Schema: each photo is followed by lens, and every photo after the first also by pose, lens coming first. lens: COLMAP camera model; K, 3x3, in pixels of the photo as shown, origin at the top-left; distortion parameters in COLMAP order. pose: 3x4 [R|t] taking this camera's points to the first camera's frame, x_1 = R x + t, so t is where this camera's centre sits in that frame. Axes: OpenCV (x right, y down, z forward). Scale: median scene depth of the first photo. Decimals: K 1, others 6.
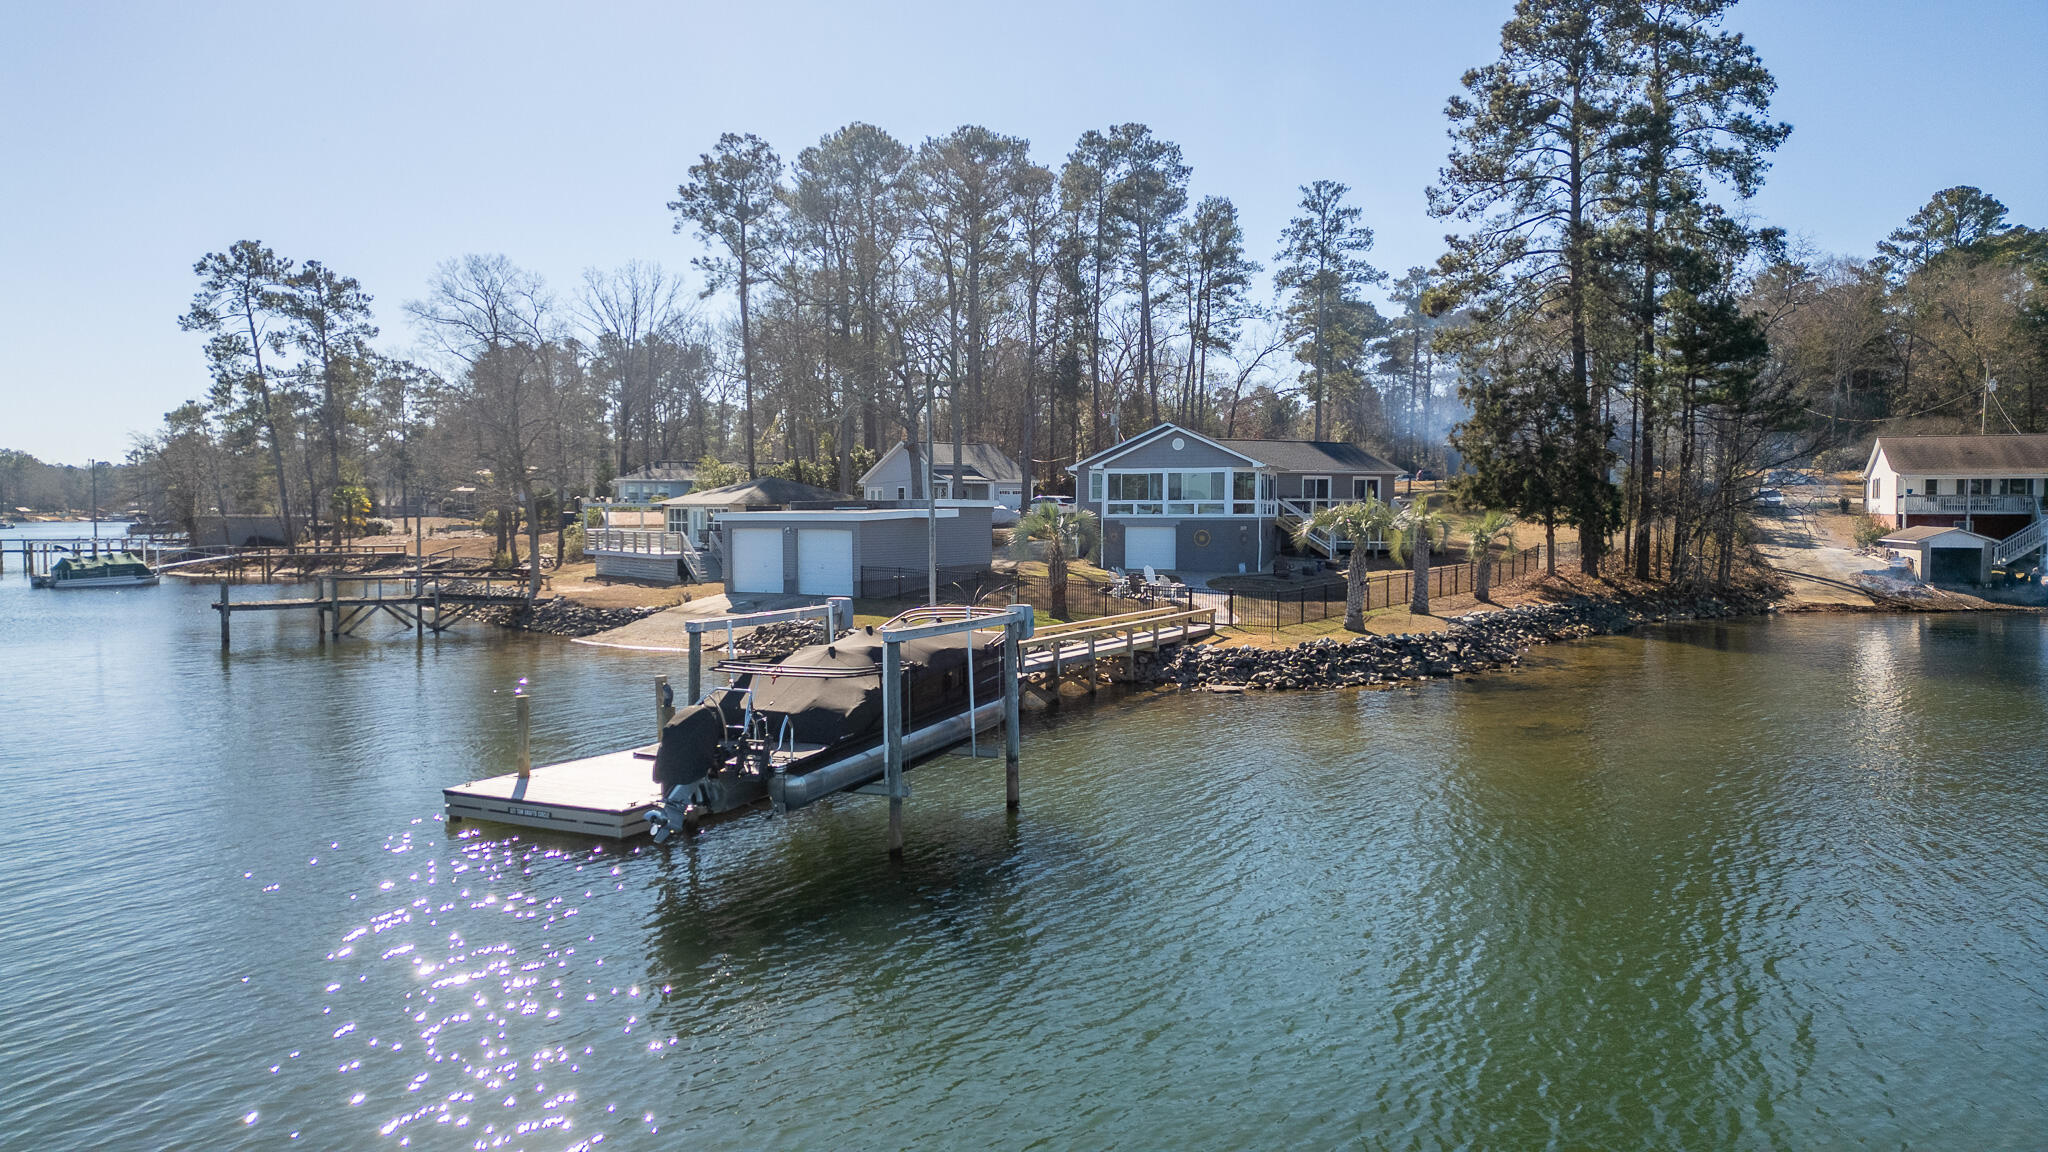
lens RADIAL K [[1447.8, 0, 1014.8], [0, 1447.8, 624.9], [0, 0, 1]] dist [0.077999, -0.059146]
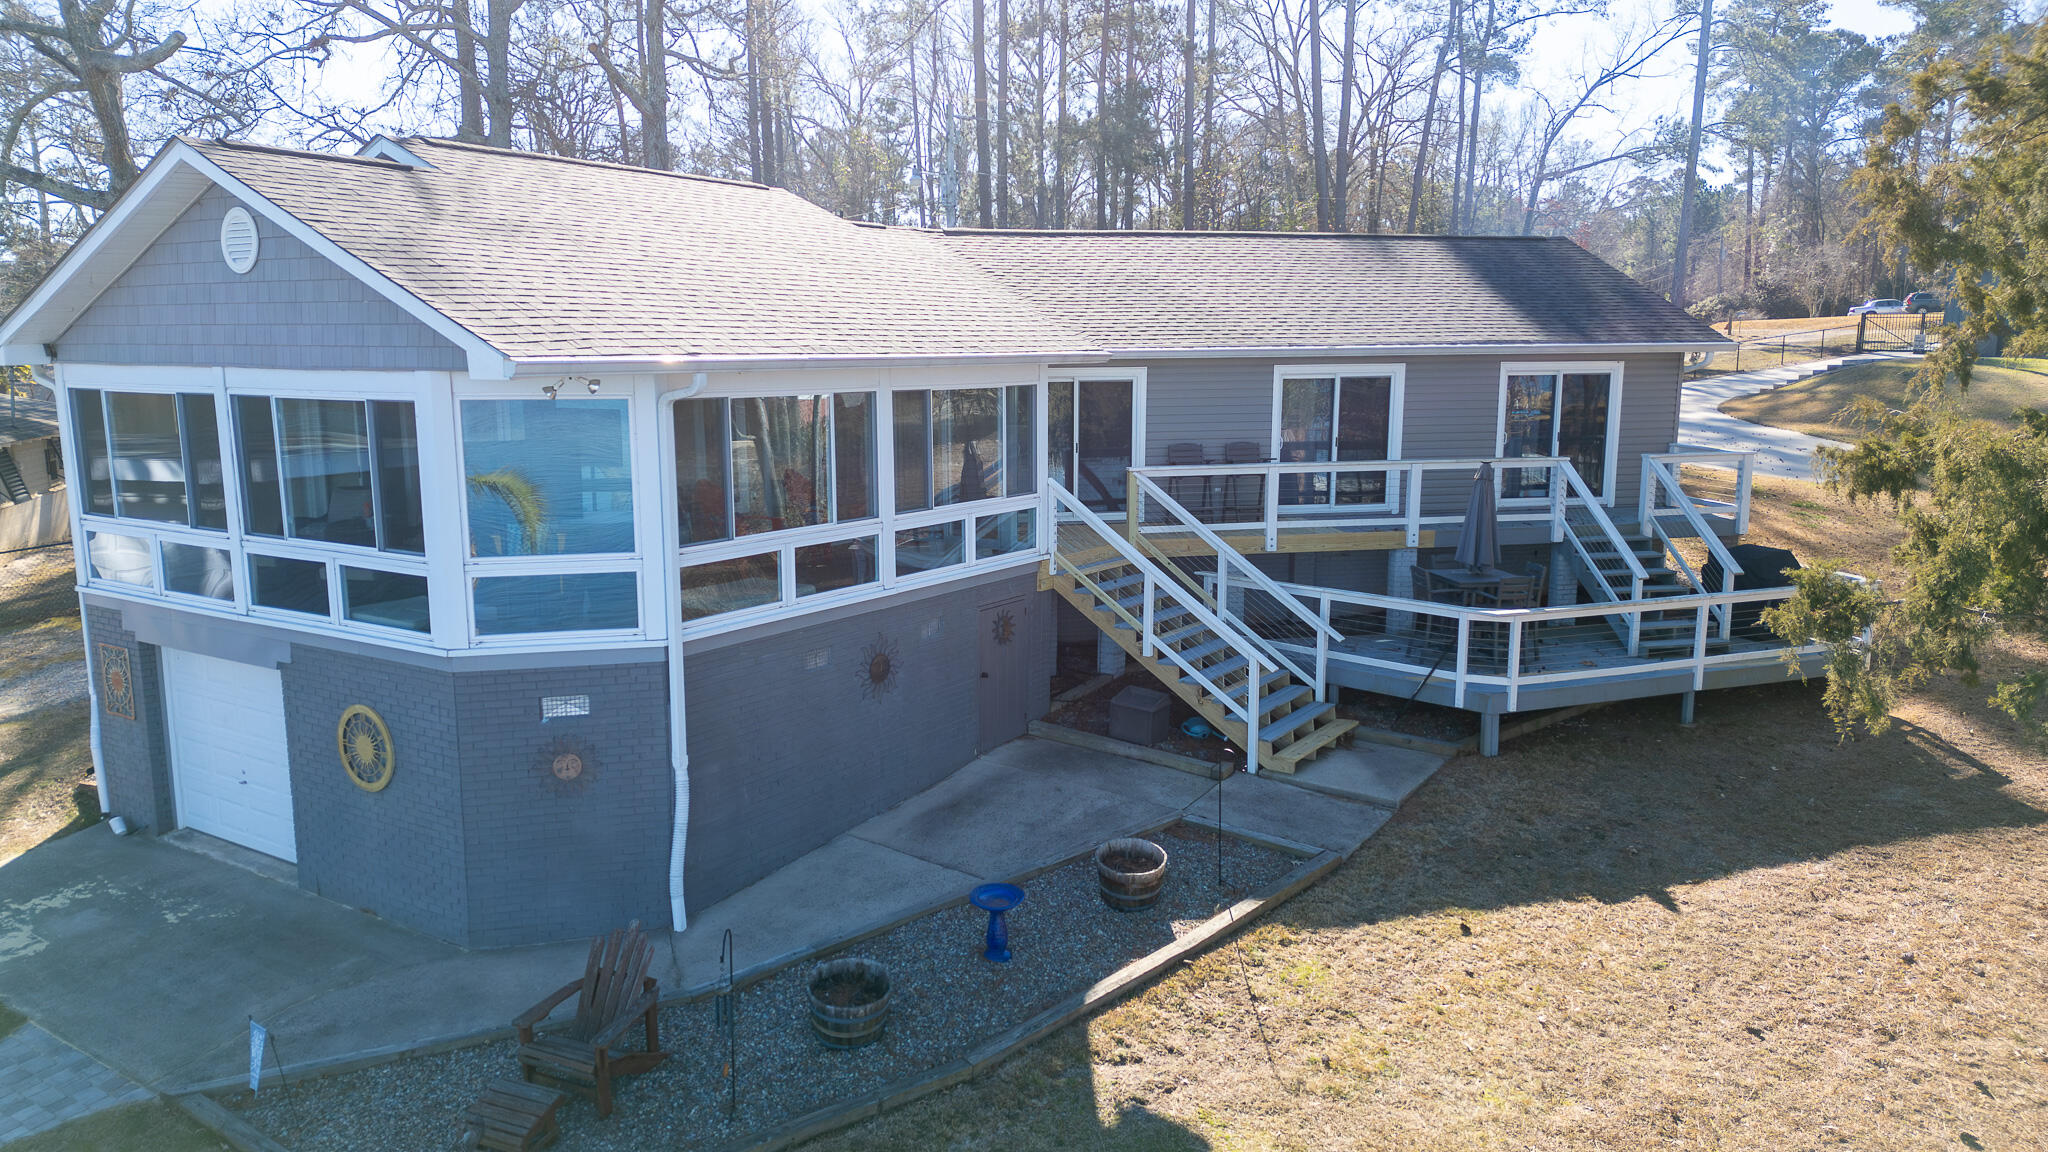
lens RADIAL K [[1439.0, 0, 1024.0], [0, 1439.0, 576.0], [0, 0, 1]] dist [0.070874, -0.059036]
pose [[0.962315, 0.049034, -0.267481, 0.257448], [-0.024136, 0.995128, 0.095594, -0.100894], [0.270865, -0.085535, 0.958810, 0.837144]]
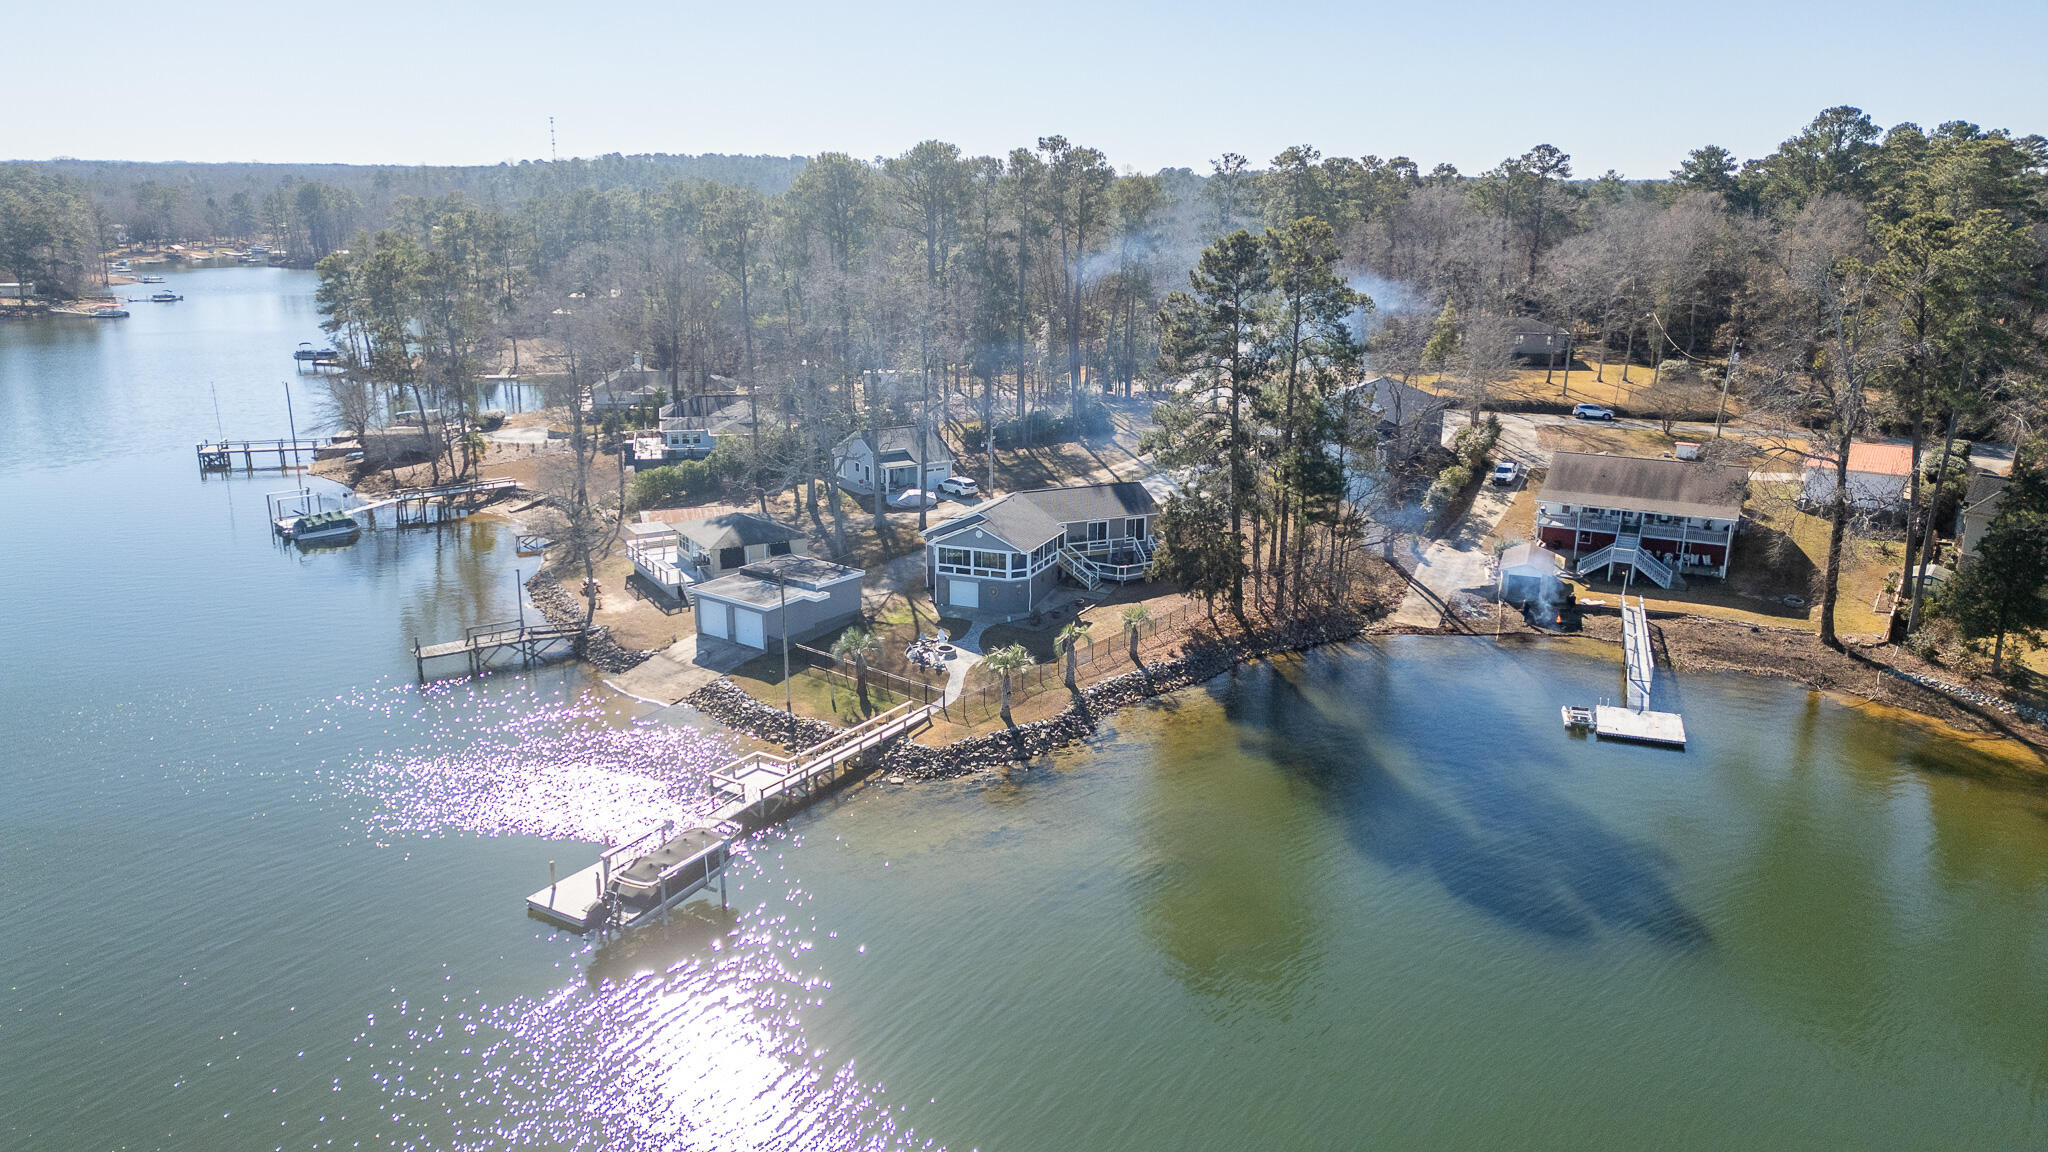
lens RADIAL K [[1439.0, 0, 1024.0], [0, 1439.0, 576.0], [0, 0, 1]] dist [0.070874, -0.059036]
pose [[0.996951, 0.027972, -0.072845, 0.276896], [-0.014026, 0.982573, 0.185346, -0.371449], [0.076760, -0.183760, 0.979970, -0.562090]]
